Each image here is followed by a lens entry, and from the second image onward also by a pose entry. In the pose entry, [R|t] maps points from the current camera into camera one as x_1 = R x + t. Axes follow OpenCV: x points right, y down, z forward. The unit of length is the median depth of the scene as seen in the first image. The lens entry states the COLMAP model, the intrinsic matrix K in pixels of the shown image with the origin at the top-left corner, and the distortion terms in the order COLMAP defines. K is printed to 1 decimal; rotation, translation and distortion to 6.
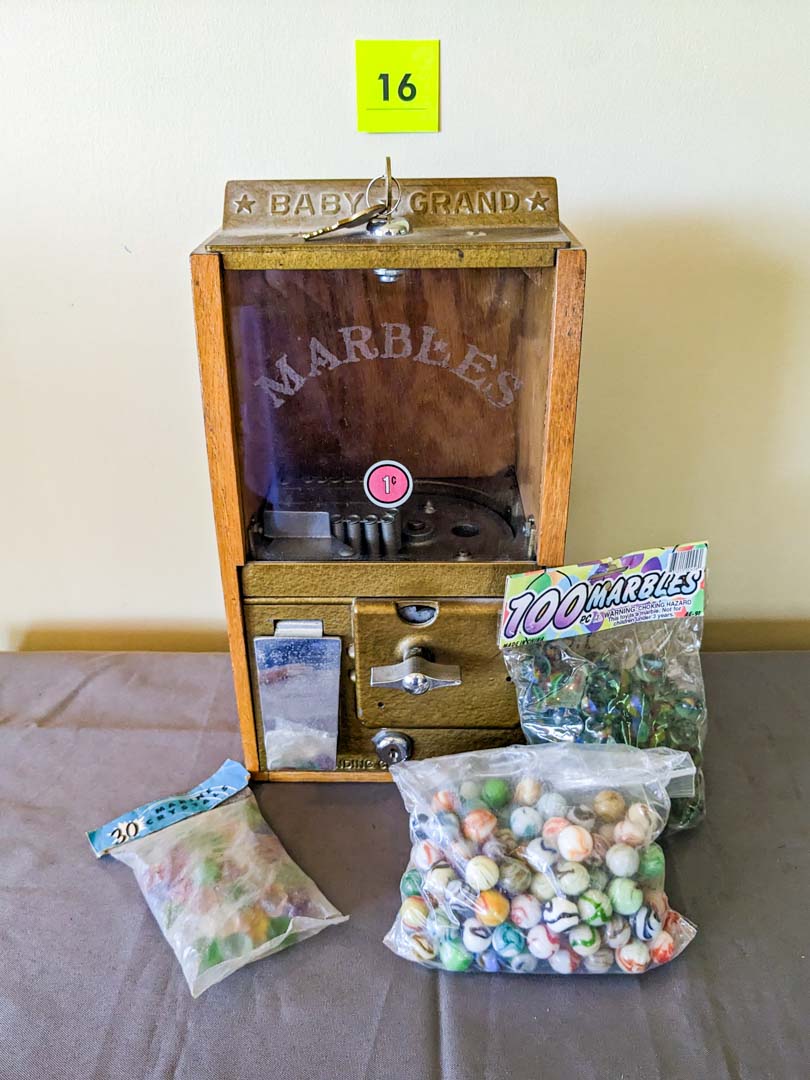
lens RADIAL K [[887.6, 0, 413.0], [0, 887.6, 588.8], [0, 0, 1]] dist [0.048757, -0.071906]
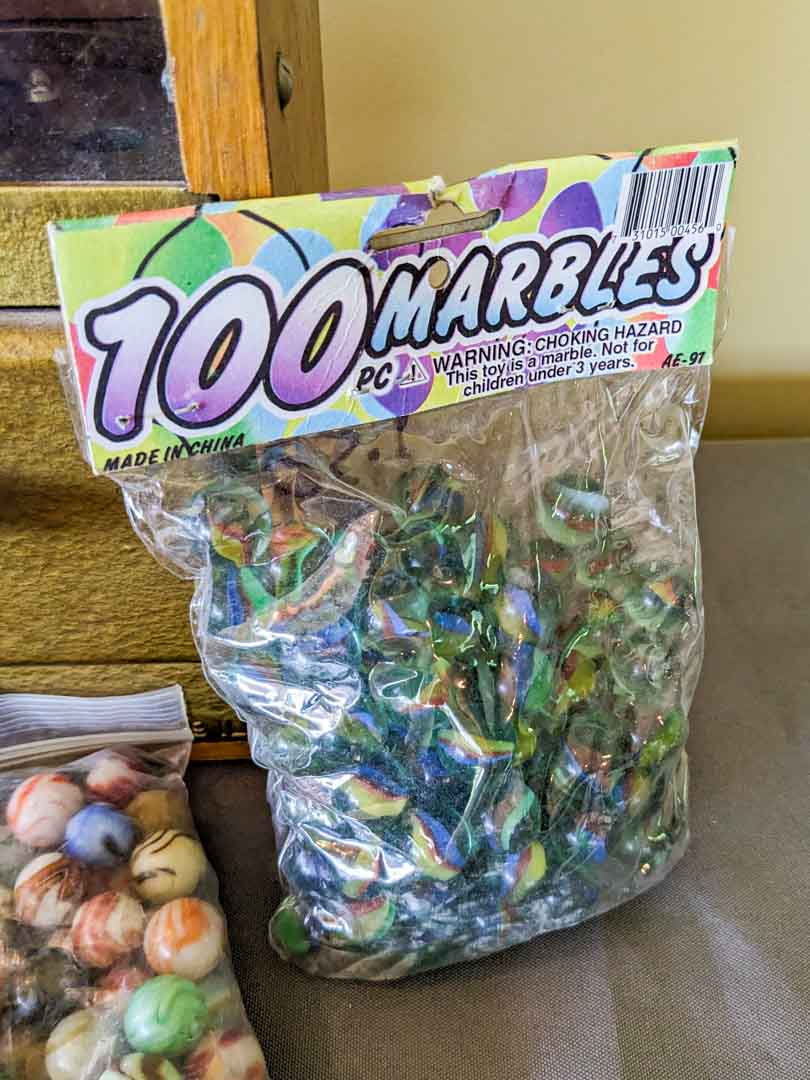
lens RADIAL K [[1002.8, 0, 455.6], [0, 1002.8, 607.7], [0, 0, 1]] dist [0.048592, -0.085690]
pose [[0.996986, -0.023568, 0.073909, 0.196418], [0.003346, 0.964911, 0.262557, 0.018375], [-0.077503, -0.261518, 0.962082, 0.609557]]
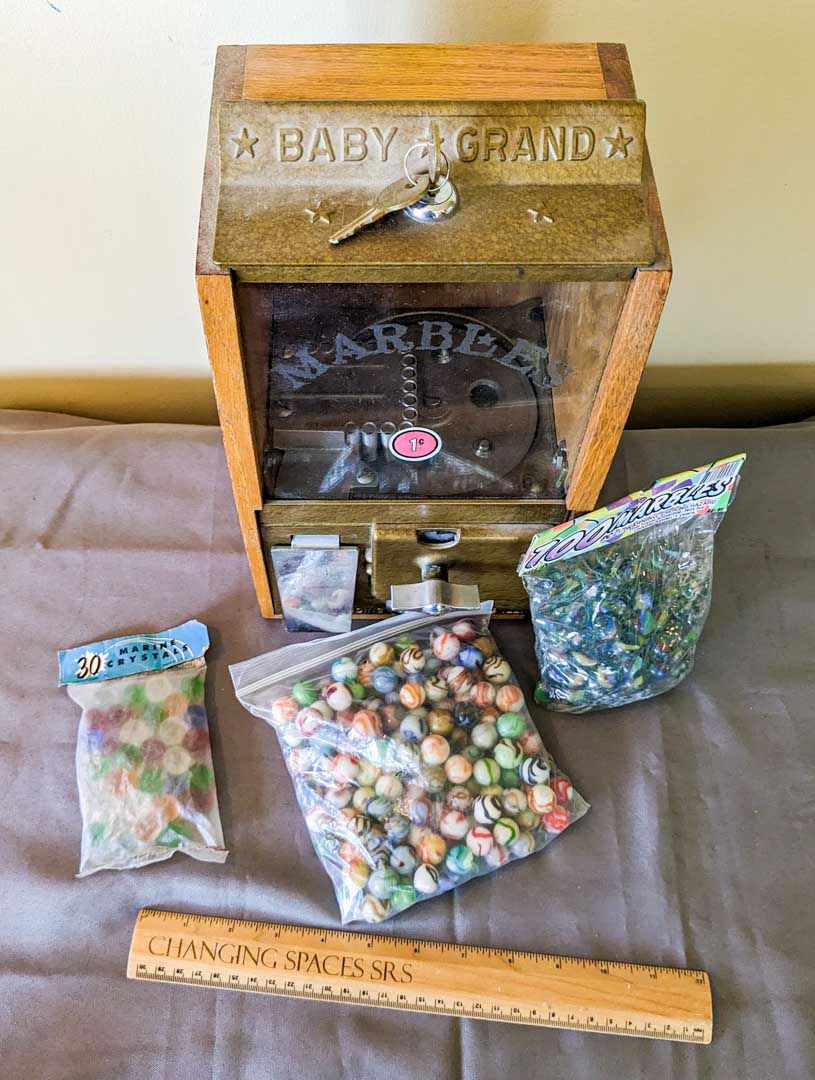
lens RADIAL K [[976.6, 0, 367.5], [0, 976.6, 505.6], [0, 0, 1]] dist [0.094707, -0.281908]
pose [[0.999821, -0.007164, 0.017493, -0.092231], [-0.003048, 0.852187, 0.523229, -0.572059], [-0.018656, -0.523189, 0.852013, 0.092670]]
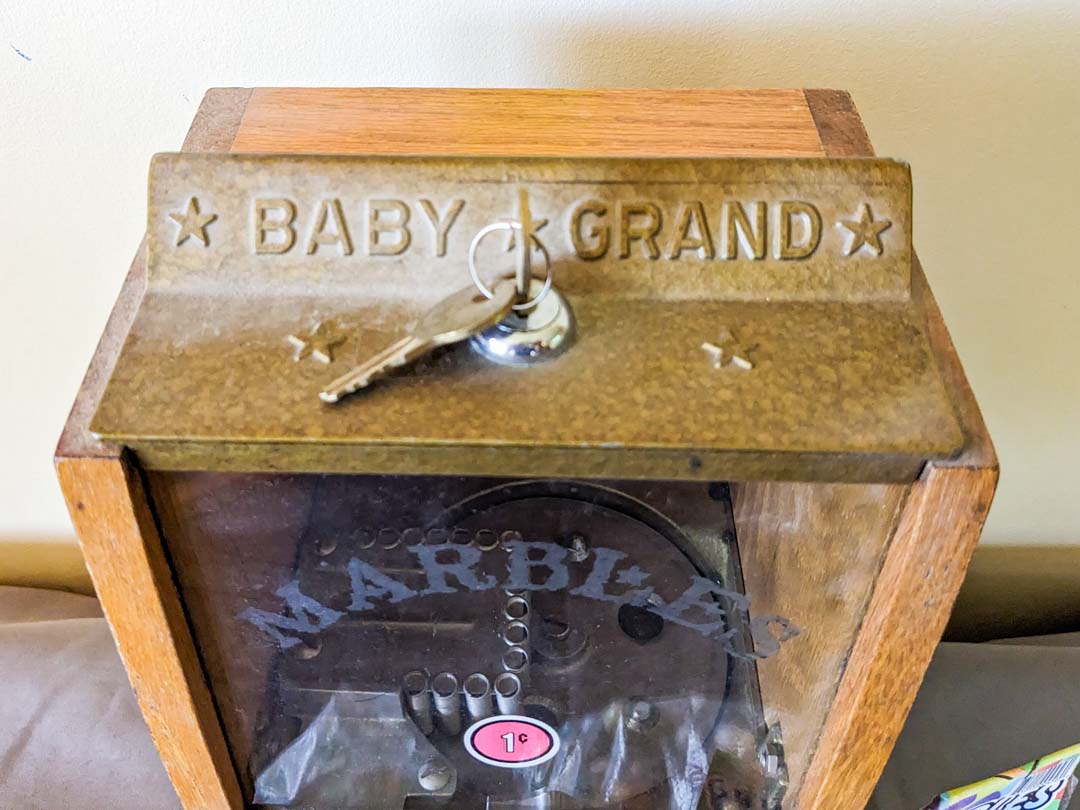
lens RADIAL K [[1002.8, 0, 502.6], [0, 1002.8, 326.4], [0, 0, 1]] dist [0.048592, -0.085690]
pose [[0.999783, 0.013947, -0.015468, -0.026354], [-0.009521, 0.966595, 0.256131, -0.477085], [0.018524, -0.255928, 0.966518, 0.477747]]
